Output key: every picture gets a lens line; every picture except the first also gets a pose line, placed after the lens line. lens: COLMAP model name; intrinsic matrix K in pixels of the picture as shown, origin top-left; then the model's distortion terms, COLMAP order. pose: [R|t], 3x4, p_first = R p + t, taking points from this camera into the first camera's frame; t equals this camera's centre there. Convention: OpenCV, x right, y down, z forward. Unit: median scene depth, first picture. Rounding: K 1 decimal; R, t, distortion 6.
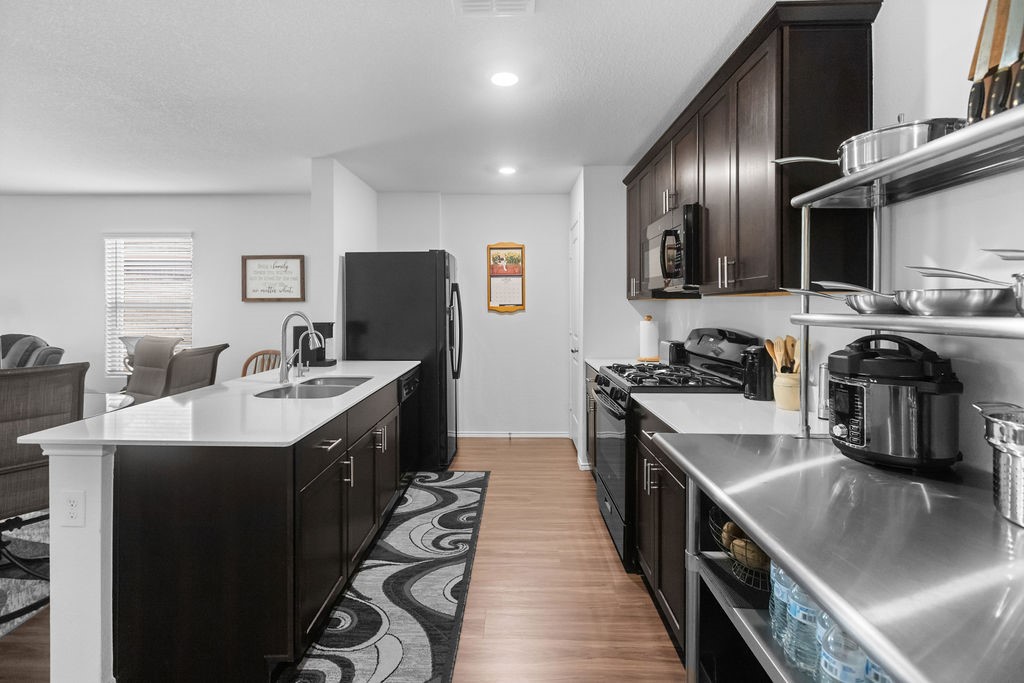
lens RADIAL K [[468.6, 0, 514.0], [0, 468.6, 306.5], [0, 0, 1]] dist [-0.001924, -0.000208]
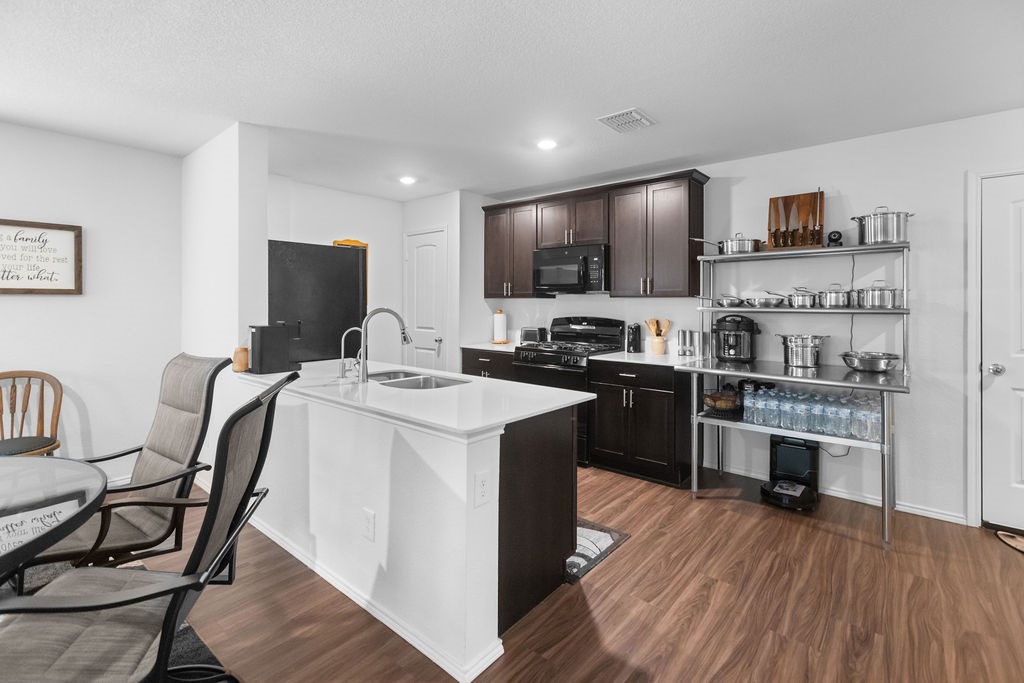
lens RADIAL K [[466.0, 0, 512.2], [0, 466.0, 300.7], [0, 0, 1]] dist [0.002297, 0.000341]
pose [[0.635387, 0.005237, 0.772176, -0.588800], [-0.003552, 0.999986, -0.003859, -0.001324], [-0.772186, -0.000291, 0.635397, 0.084904]]
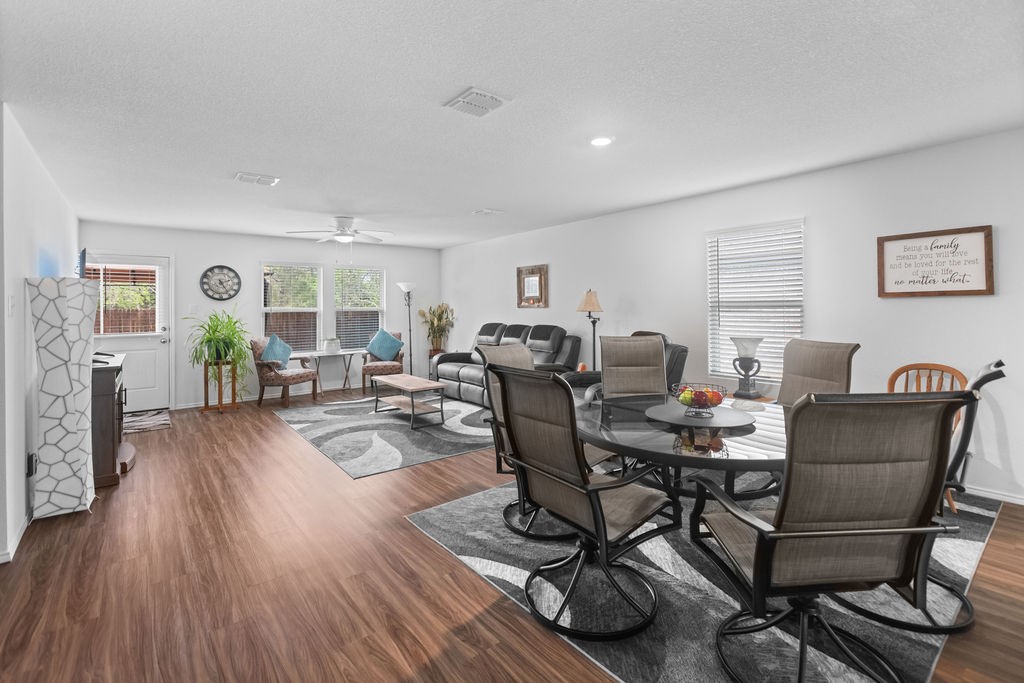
lens RADIAL K [[468.6, 0, 514.0], [0, 468.6, 306.5], [0, 0, 1]] dist [-0.001924, -0.000208]
pose [[0.635266, -0.011175, -0.772212, -0.376846], [0.013763, 0.999900, -0.003147, -0.001214], [0.772170, -0.008628, 0.635357, 0.052113]]
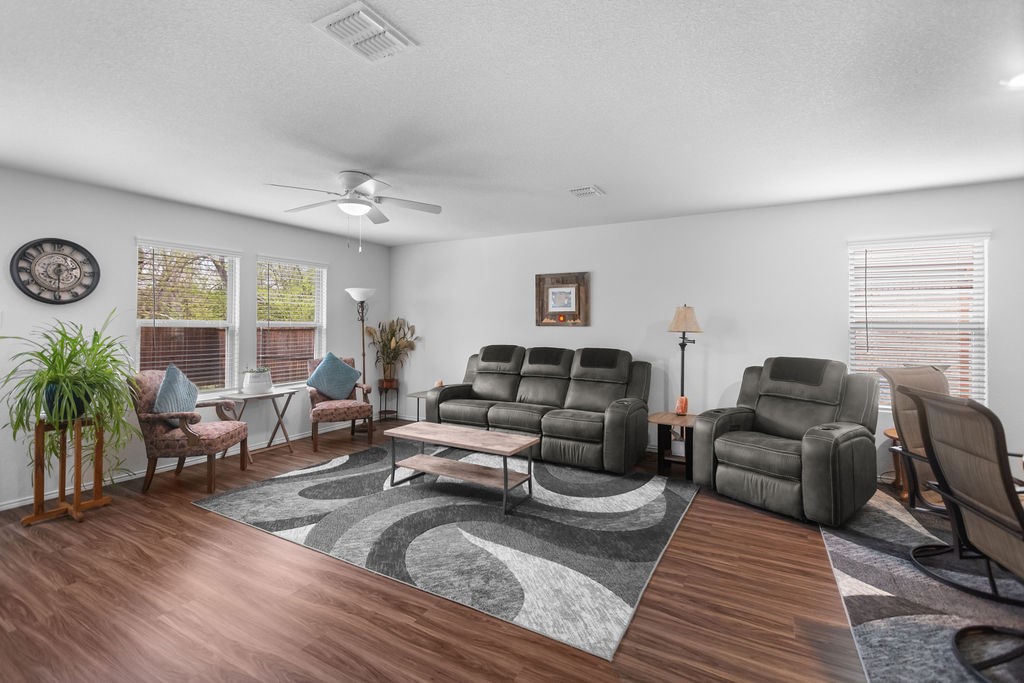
lens RADIAL K [[461.5, 0, 511.6], [0, 461.5, 320.6], [0, 0, 1]] dist [0.000643, -0.000360]
pose [[0.880434, -0.004200, -0.474149, -1.045920], [-0.000963, 0.999943, -0.010646, -0.002038], [0.474167, 0.009829, 0.880380, -0.043639]]
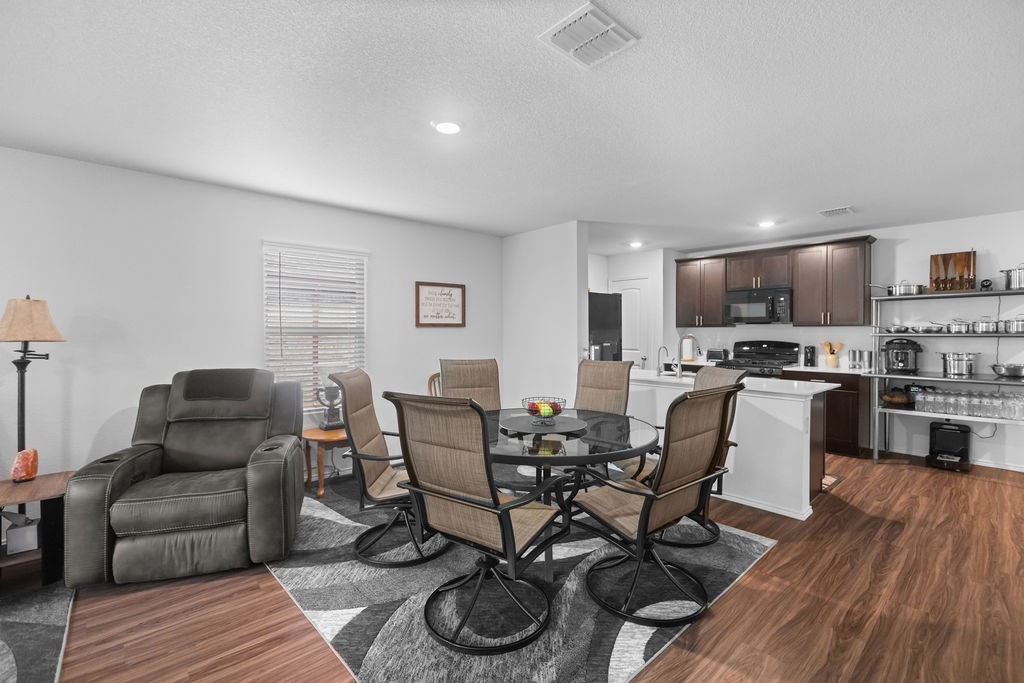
lens RADIAL K [[454.9, 0, 513.7], [0, 454.9, 335.5], [0, 0, 1]] dist [0.000439, -0.000287]
pose [[0.728576, -0.008614, 0.684911, -1.130115], [0.000872, 0.999932, 0.011648, -0.002410], [-0.684965, -0.007889, 0.728533, 0.136085]]
